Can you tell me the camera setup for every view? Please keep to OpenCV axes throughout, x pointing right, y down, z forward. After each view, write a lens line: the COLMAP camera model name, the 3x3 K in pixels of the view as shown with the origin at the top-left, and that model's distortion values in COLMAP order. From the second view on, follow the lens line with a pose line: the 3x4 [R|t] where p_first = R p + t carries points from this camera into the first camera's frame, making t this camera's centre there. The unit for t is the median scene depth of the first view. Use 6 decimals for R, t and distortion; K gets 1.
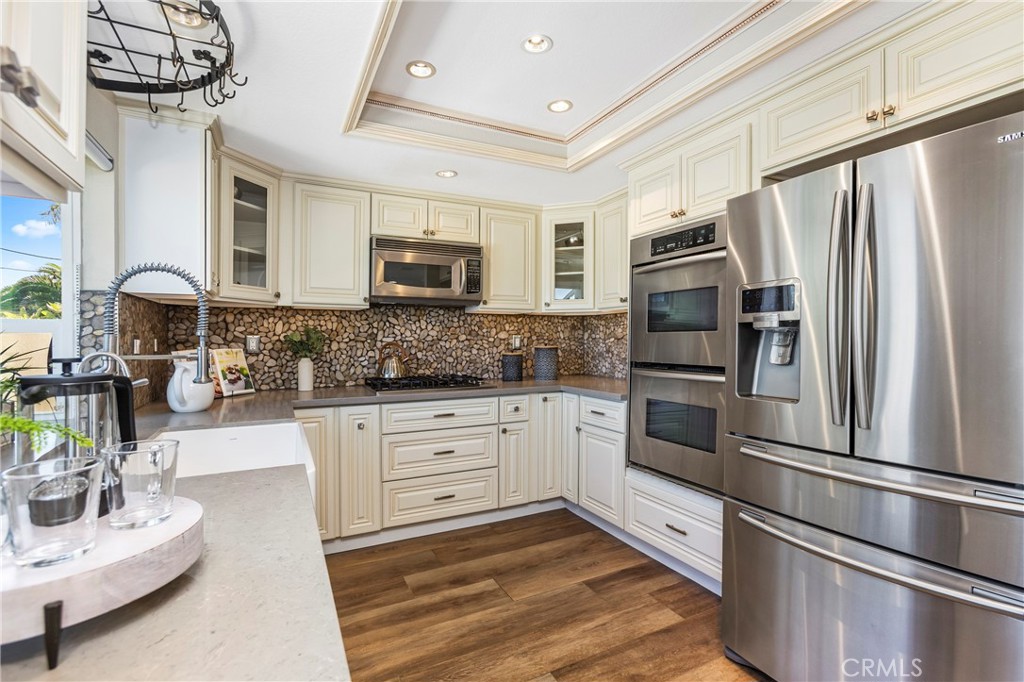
lens RADIAL K [[462.4, 0, 503.8], [0, 462.4, 341.7], [0, 0, 1]] dist [-0.024697, 0.001928]
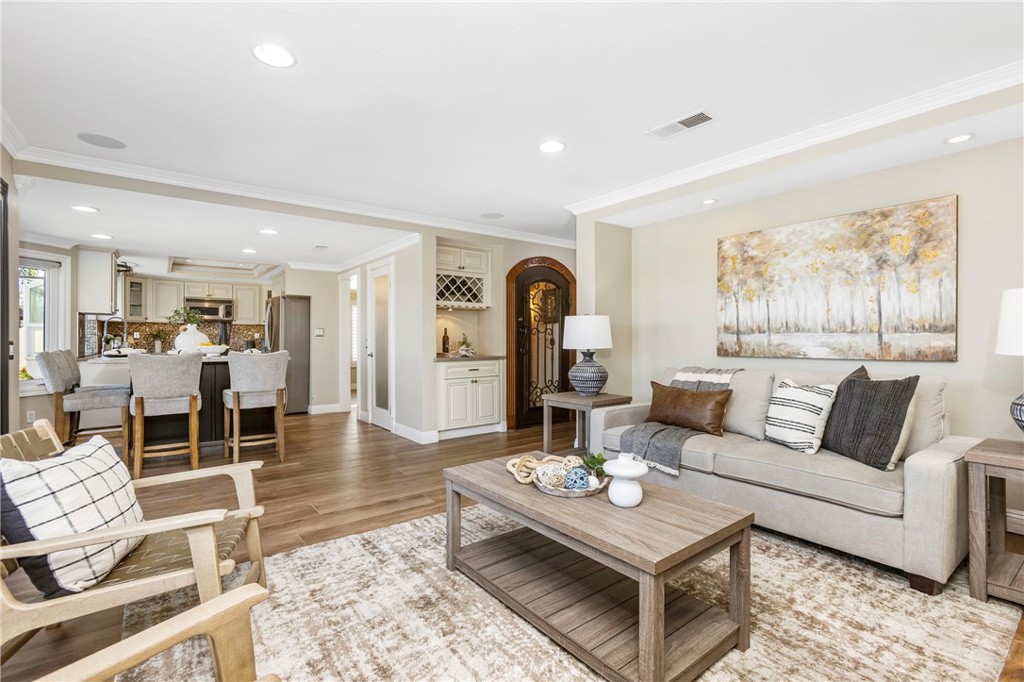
lens RADIAL K [[462.4, 0, 522.0], [0, 462.4, 341.5], [0, 0, 1]] dist [-0.024697, 0.001928]
pose [[0.977813, 0.003835, 0.209443, 1.128901], [-0.002987, 0.999986, -0.004367, 0.046633], [-0.209457, 0.003644, 0.977811, -2.124066]]
